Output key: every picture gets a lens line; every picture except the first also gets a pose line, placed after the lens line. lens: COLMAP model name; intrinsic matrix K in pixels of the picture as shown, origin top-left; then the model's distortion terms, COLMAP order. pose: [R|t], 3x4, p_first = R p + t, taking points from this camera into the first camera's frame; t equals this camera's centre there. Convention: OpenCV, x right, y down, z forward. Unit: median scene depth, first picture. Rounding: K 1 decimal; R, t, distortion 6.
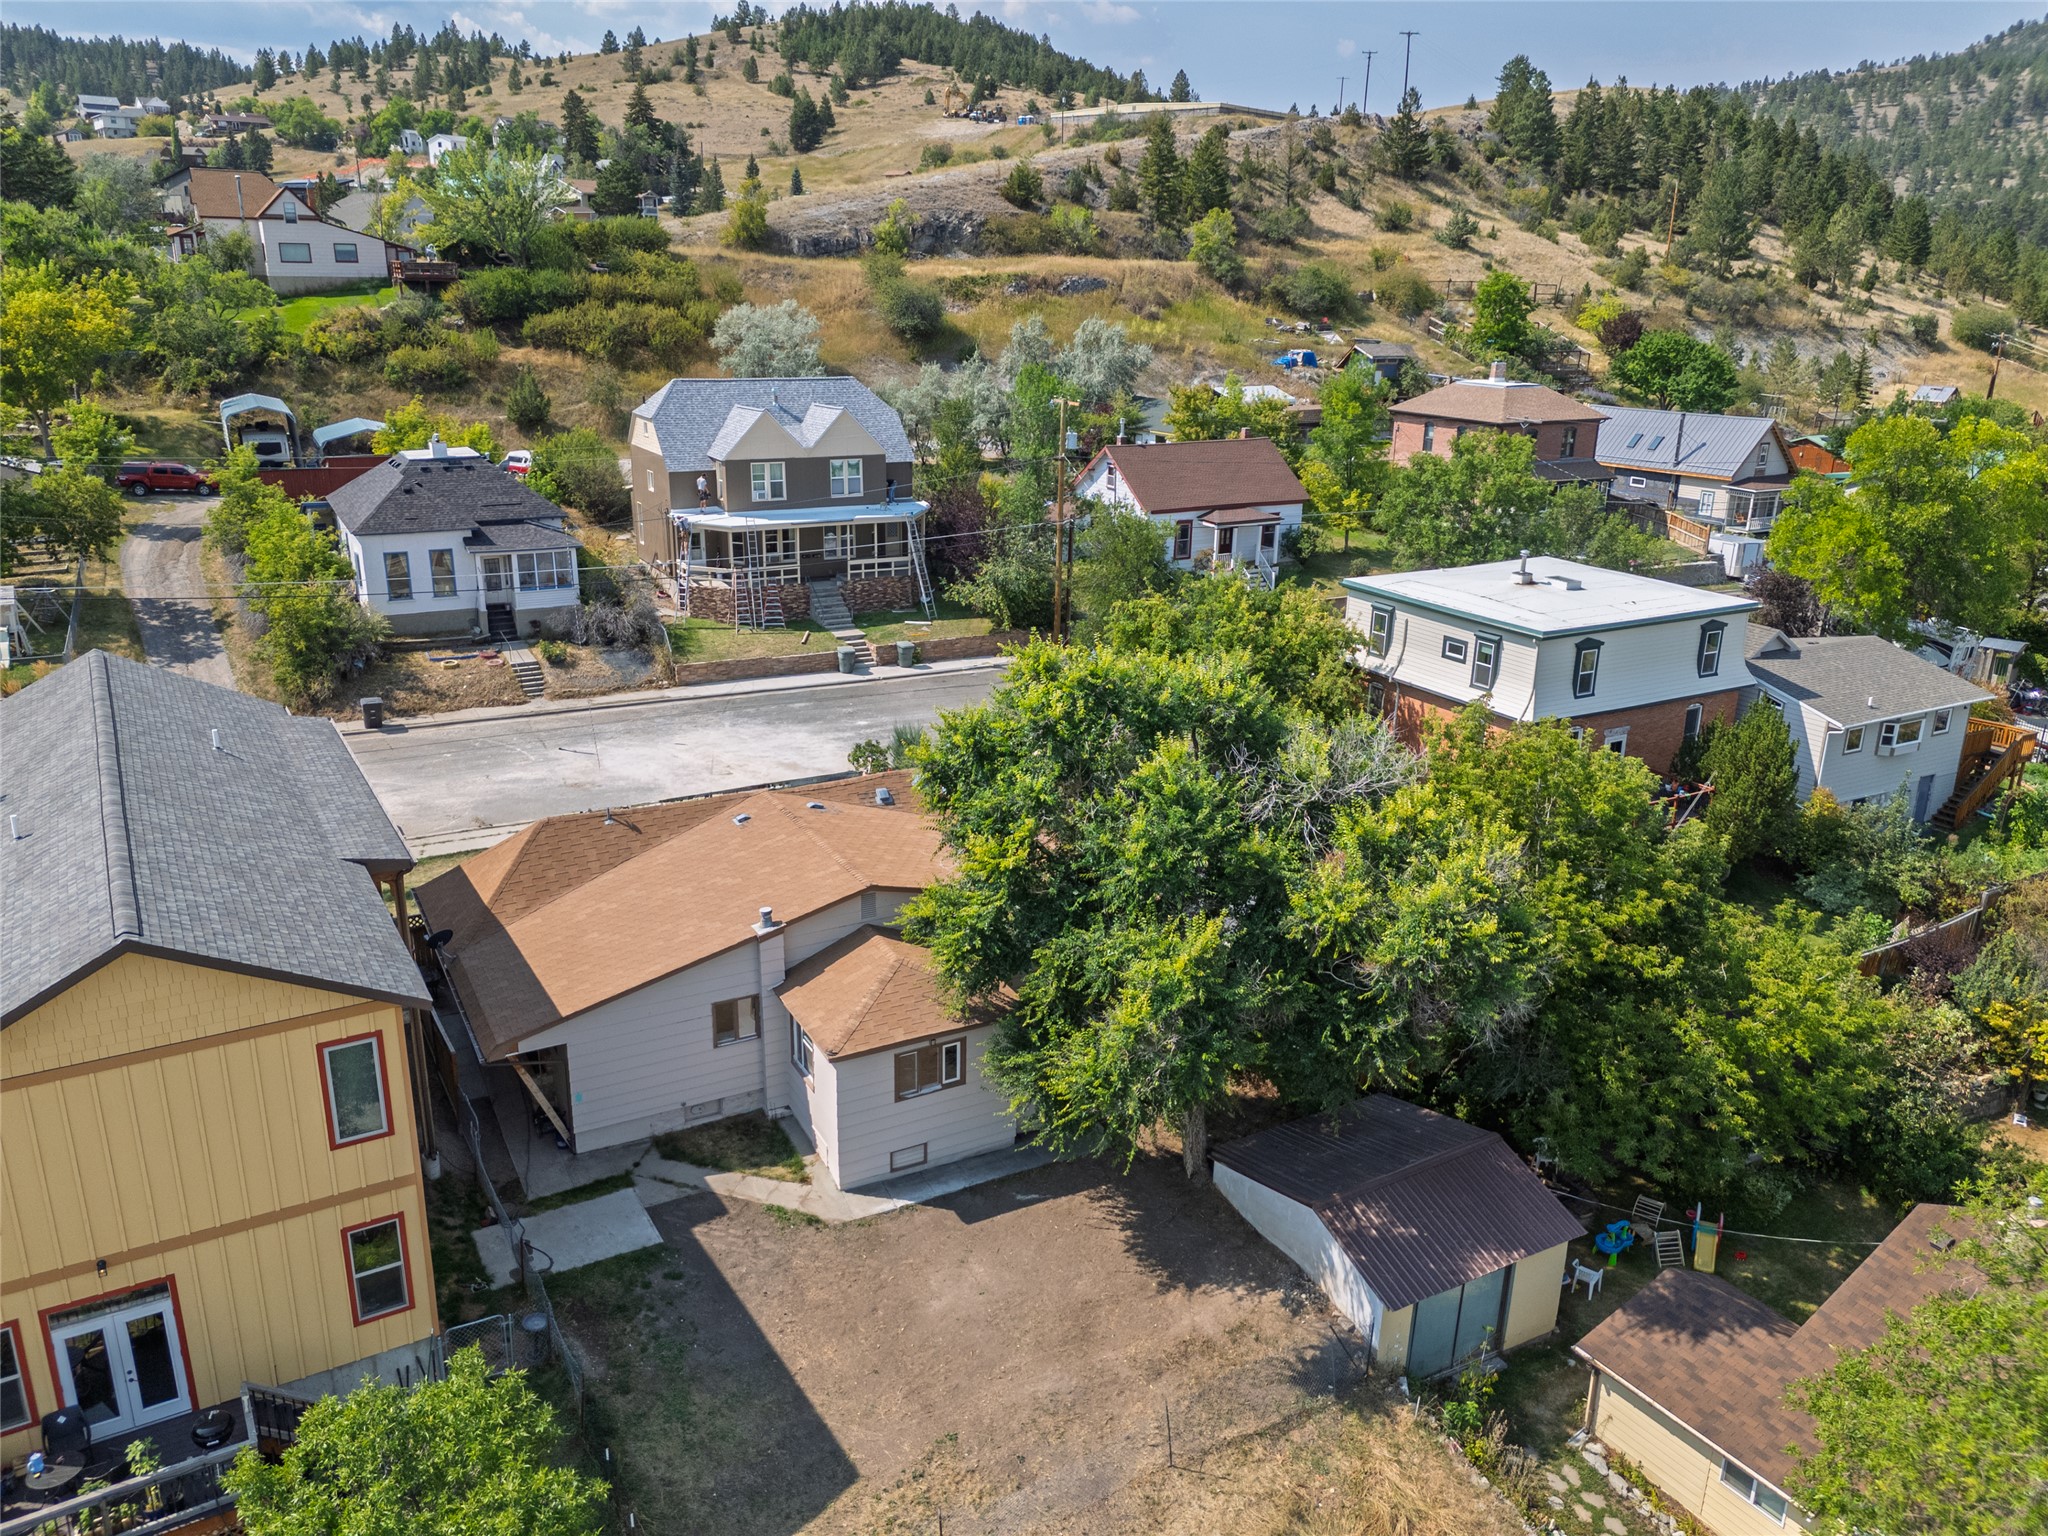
lens RADIAL K [[1515.2, 0, 1024.0], [0, 1515.2, 768.0], [0, 0, 1]] dist [0.081291, -0.099893]
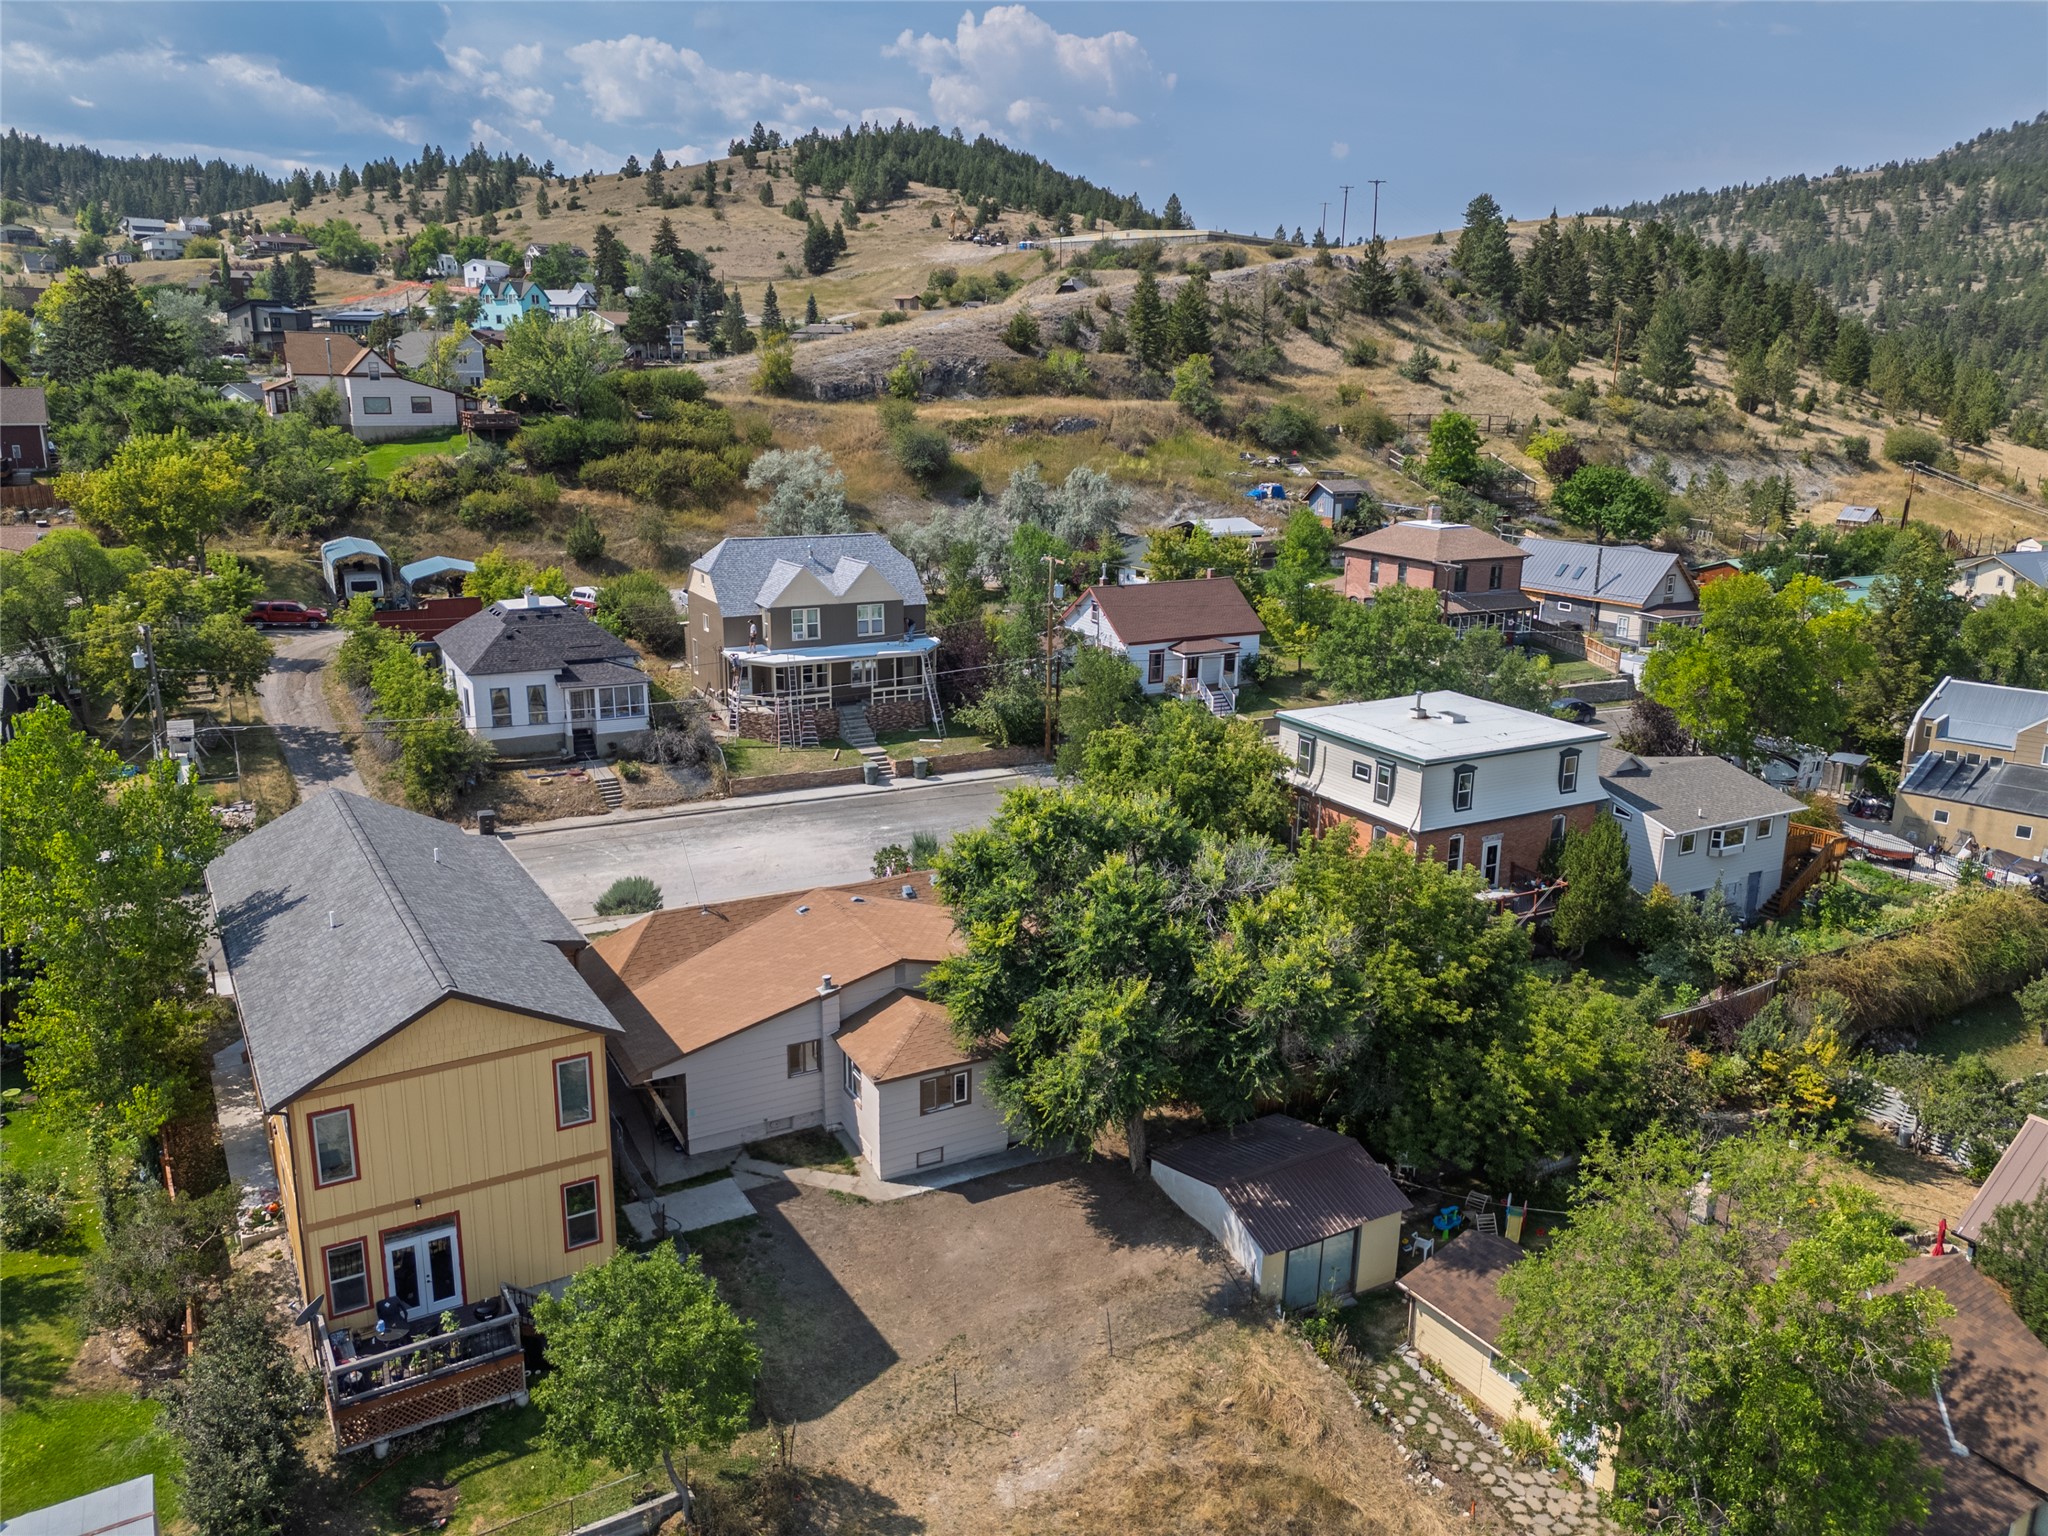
lens RADIAL K [[1515.2, 0, 1024.0], [0, 1515.2, 768.0], [0, 0, 1]] dist [0.081291, -0.099893]
pose [[0.999994, -0.002244, -0.002582, 0.005721], [0.002098, 0.998470, -0.055254, -0.008213], [0.002702, 0.055248, 0.998469, -0.163189]]
